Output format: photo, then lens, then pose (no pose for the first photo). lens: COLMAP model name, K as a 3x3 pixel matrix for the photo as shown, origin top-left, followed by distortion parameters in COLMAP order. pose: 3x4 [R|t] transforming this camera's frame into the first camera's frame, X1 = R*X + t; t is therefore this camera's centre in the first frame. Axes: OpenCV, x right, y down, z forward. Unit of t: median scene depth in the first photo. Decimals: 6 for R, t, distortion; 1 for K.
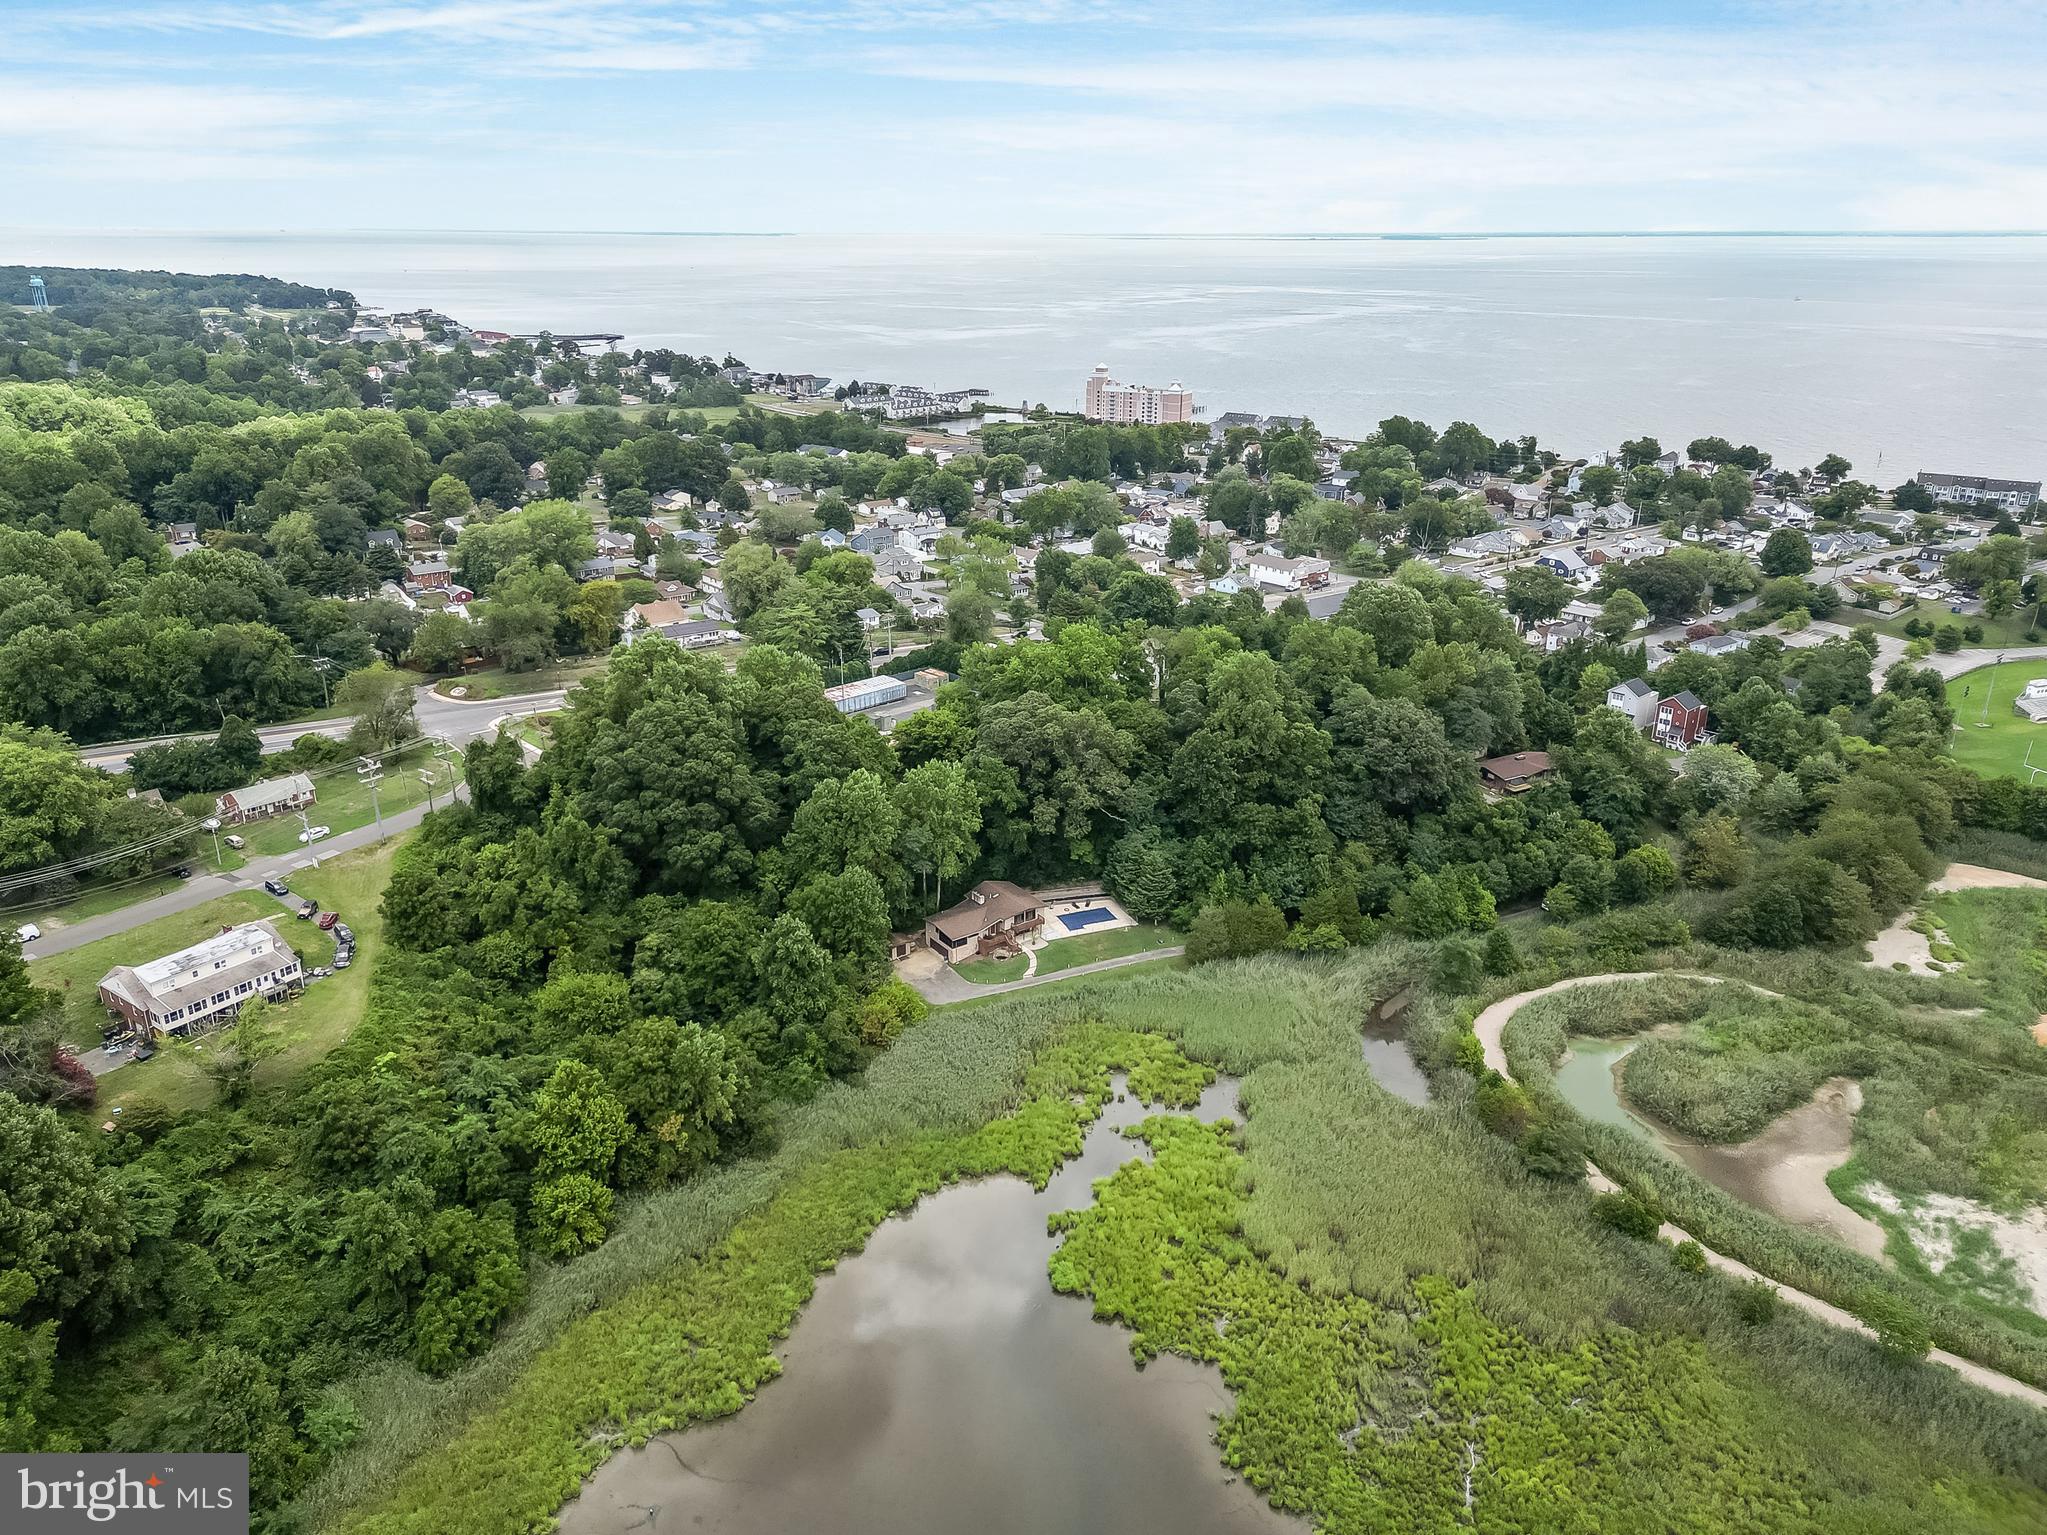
lens RADIAL K [[1433.3, 0, 1023.5], [0, 1433.3, 767.5], [0, 0, 1]] dist [0.078966, -0.086118]
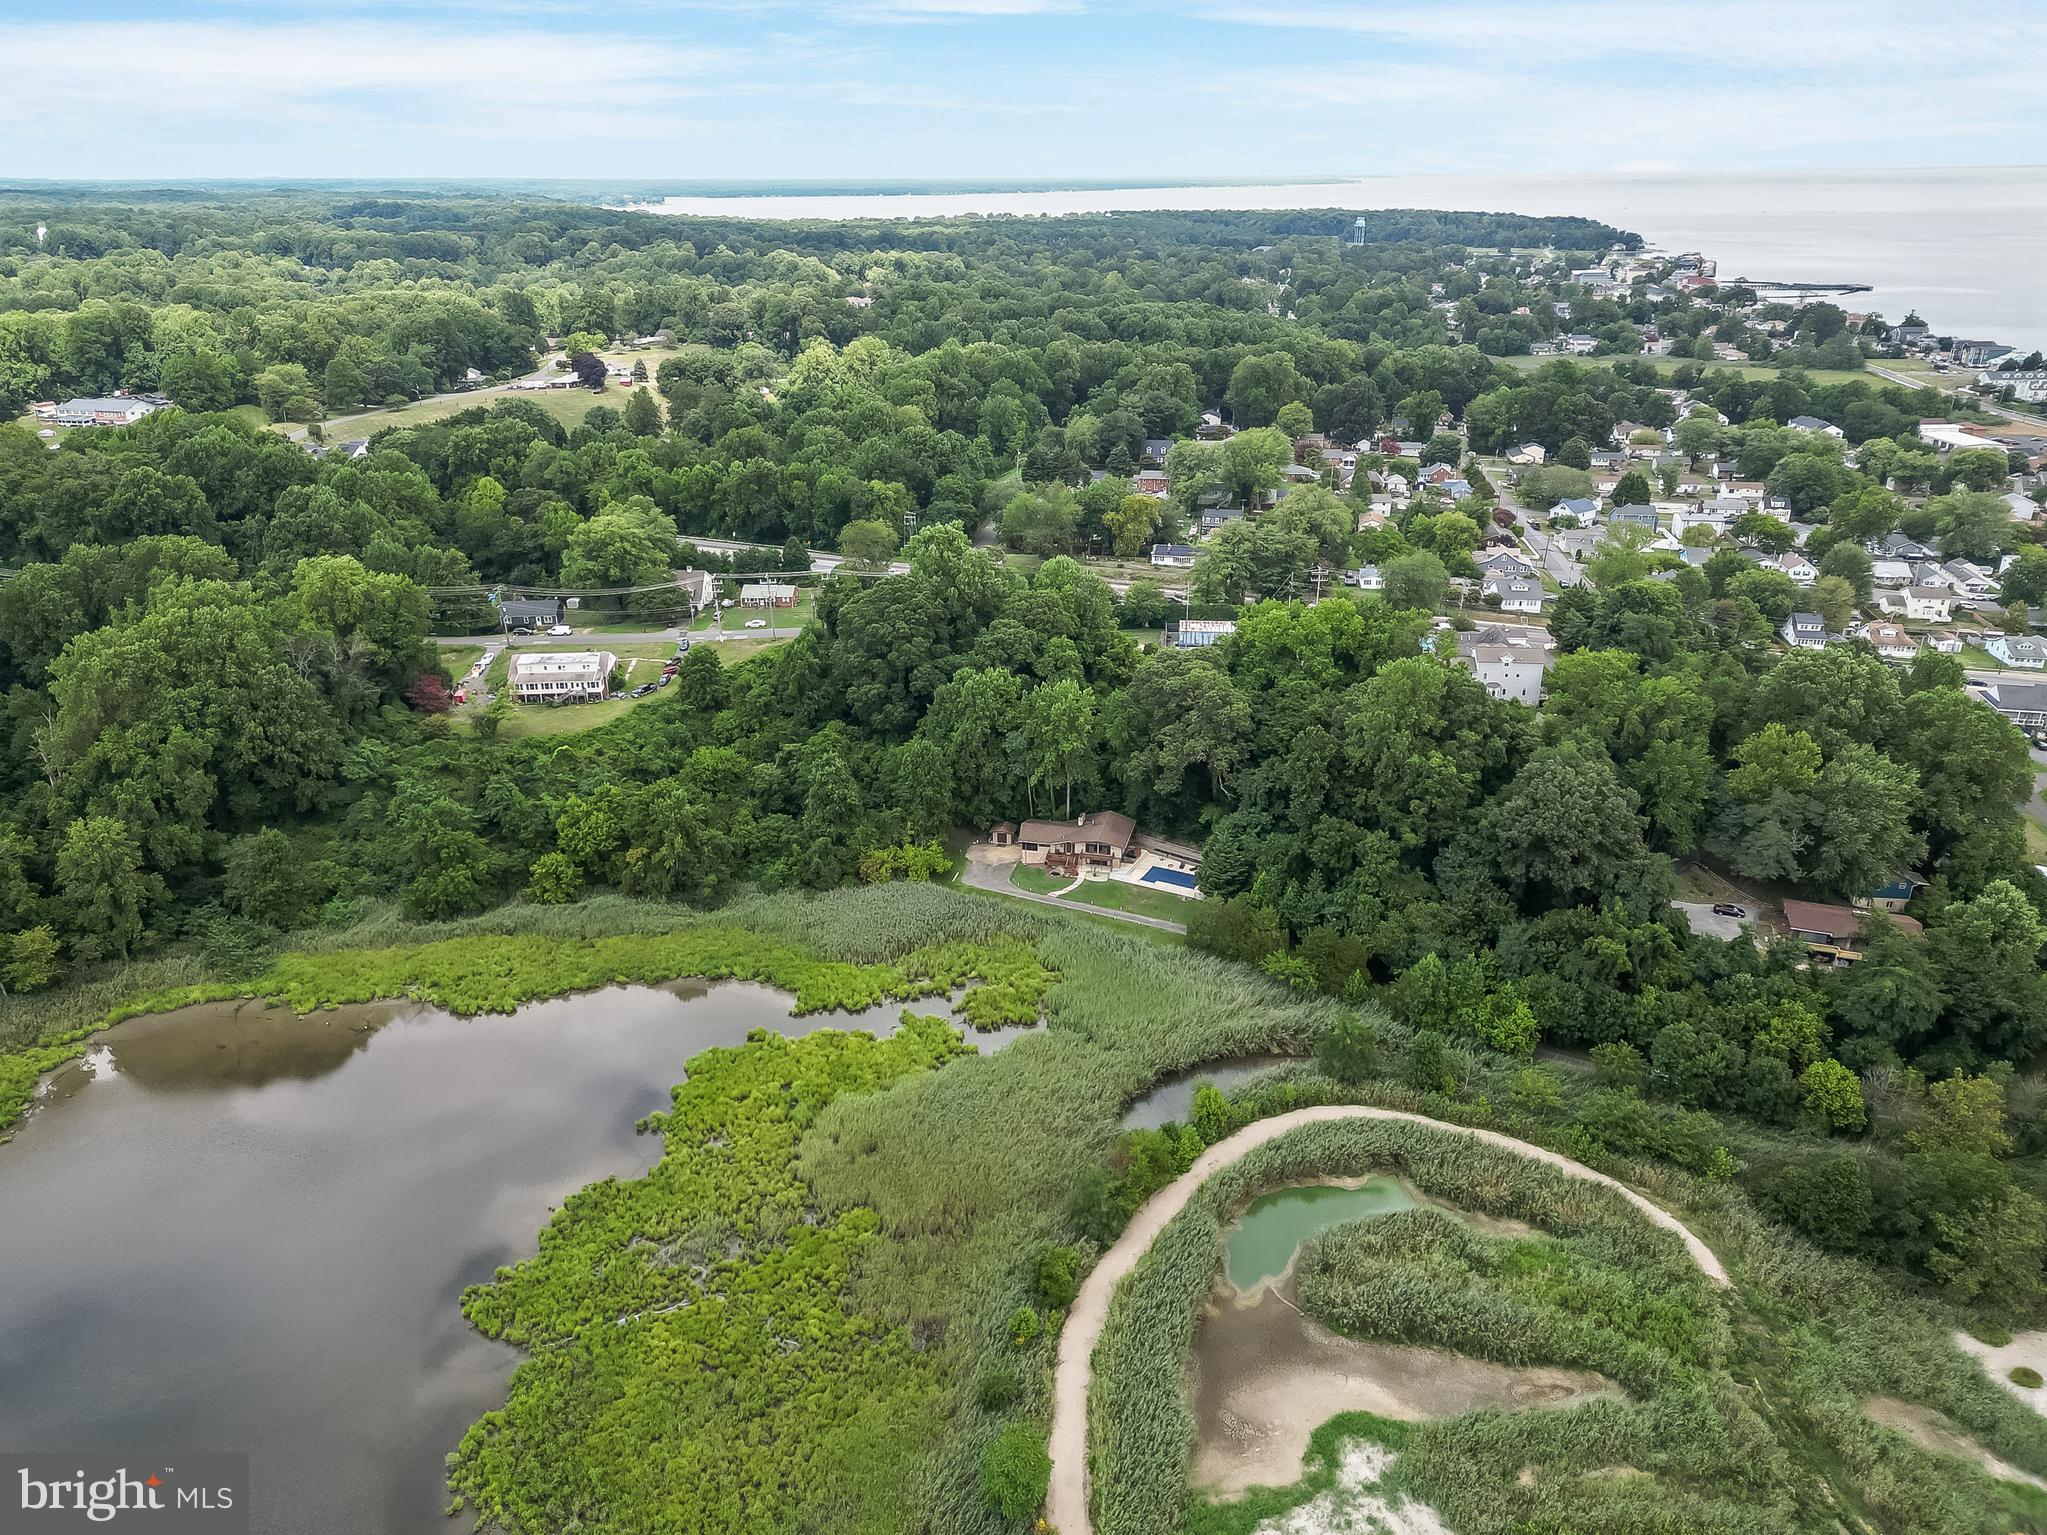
lens RADIAL K [[1433.3, 0, 1023.5], [0, 1433.3, 767.5], [0, 0, 1]] dist [0.078966, -0.086118]
pose [[0.652121, 0.285675, -0.702230, 0.731677], [-0.263068, 0.954000, 0.143801, -0.094037], [0.711008, 0.090959, 0.697276, 0.250534]]
